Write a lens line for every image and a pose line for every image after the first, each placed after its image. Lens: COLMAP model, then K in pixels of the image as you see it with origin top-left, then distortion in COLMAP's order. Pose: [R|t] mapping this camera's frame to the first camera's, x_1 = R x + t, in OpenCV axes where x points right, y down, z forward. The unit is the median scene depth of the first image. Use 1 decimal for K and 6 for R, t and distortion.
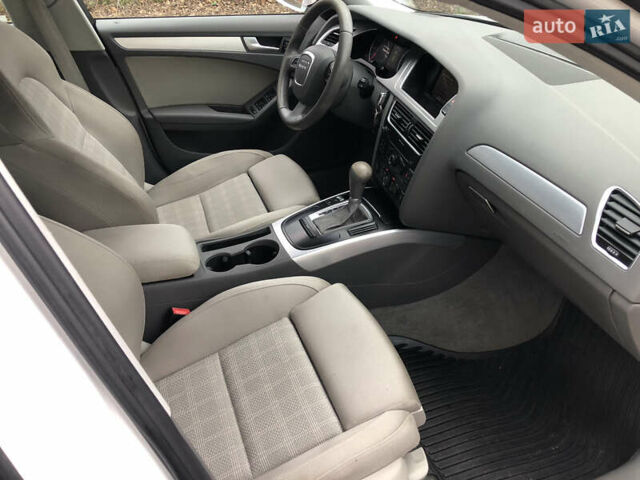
lens RADIAL K [[517.5, 0, 320.9], [0, 517.5, 230.1], [0, 0, 1]] dist [0.015071, -0.003900]
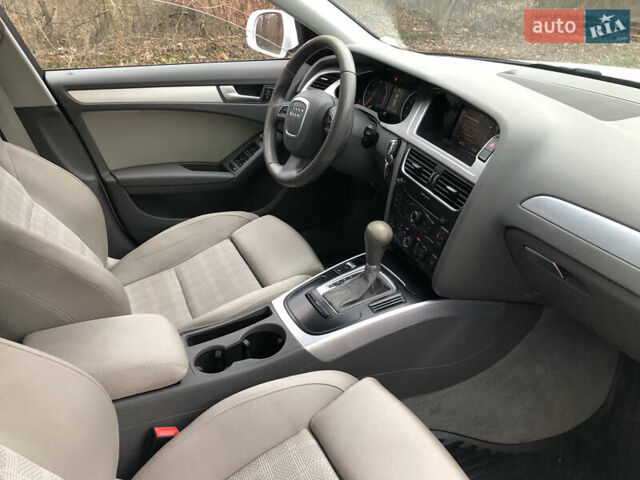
lens RADIAL K [[517.5, 0, 320.9], [0, 517.5, 230.1], [0, 0, 1]] dist [0.015071, -0.003900]
pose [[0.995469, -0.055512, 0.077203, -0.071449], [0.062887, 0.993332, -0.096627, -0.040075], [-0.071324, 0.101044, 0.992322, 0.167206]]
